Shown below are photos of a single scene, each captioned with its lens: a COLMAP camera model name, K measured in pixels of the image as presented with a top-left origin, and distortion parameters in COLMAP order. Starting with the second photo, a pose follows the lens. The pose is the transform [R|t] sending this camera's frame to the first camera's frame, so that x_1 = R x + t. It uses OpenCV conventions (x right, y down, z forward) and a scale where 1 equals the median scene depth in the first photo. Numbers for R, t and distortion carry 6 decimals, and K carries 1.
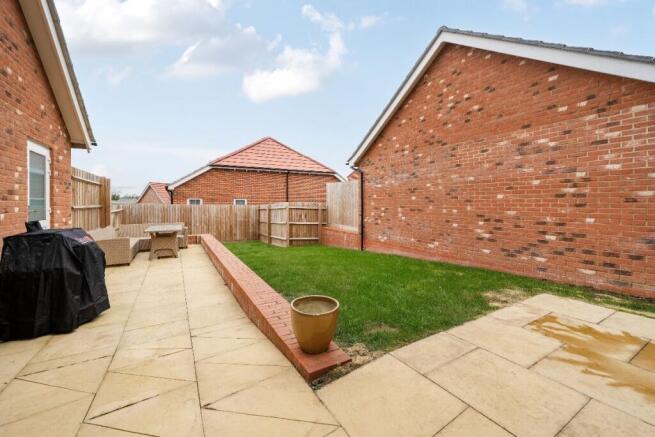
lens RADIAL K [[265.3, 0, 327.0], [0, 265.3, 199.7], [0, 0, 1]] dist [0.000119, 0.000031]
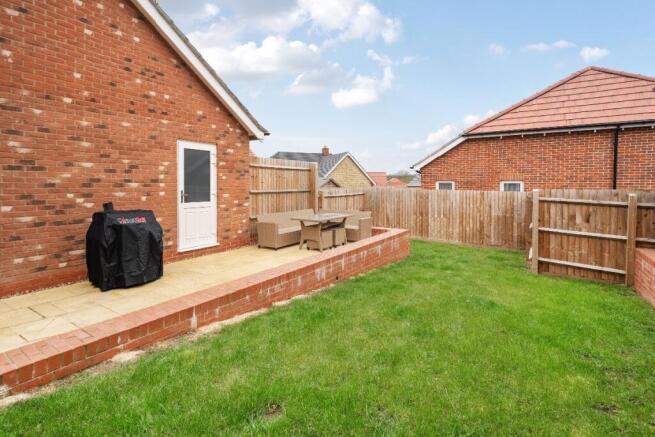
lens RADIAL K [[329.6, 0, 328.3], [0, 329.6, 185.1], [0, 0, 1]] dist [-0.000113, 0.000153]
pose [[0.449619, 0.007565, -0.893188, 0.328596], [0.004553, 0.999932, 0.010761, -0.008949], [0.893209, -0.008905, 0.449554, 0.450315]]
